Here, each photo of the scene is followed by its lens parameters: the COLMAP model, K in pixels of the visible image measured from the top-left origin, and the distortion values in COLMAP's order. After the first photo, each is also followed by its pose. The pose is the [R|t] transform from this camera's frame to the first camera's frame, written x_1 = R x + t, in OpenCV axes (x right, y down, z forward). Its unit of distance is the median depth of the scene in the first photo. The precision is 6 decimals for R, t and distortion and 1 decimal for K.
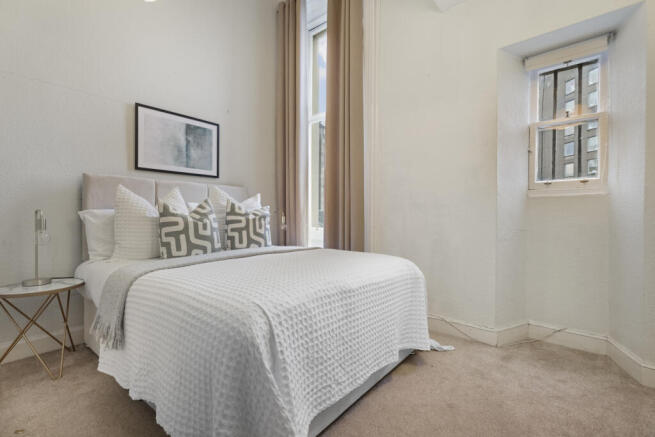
lens RADIAL K [[295.5, 0, 327.6], [0, 295.5, 218.1], [0, 0, 1]] dist [-0.001918, -0.000400]
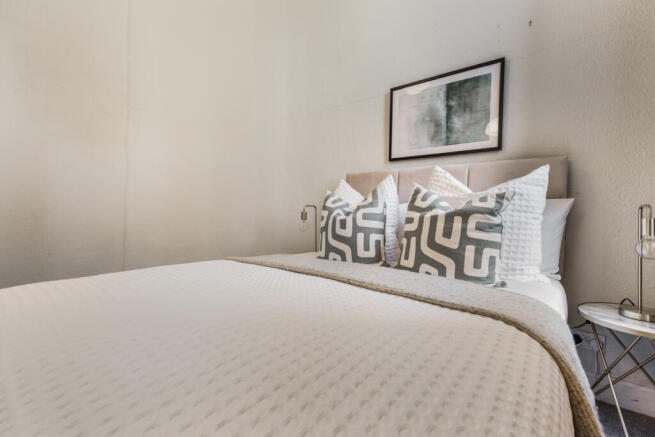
lens RADIAL K [[295.5, 0, 327.9], [0, 295.5, 212.6], [0, 0, 1]] dist [-0.001918, -0.000400]
pose [[-0.015821, -0.000655, -0.999875, 0.248395], [-0.038351, 0.999264, -0.000048, 0.001557], [0.999139, 0.038345, -0.015834, 0.761246]]
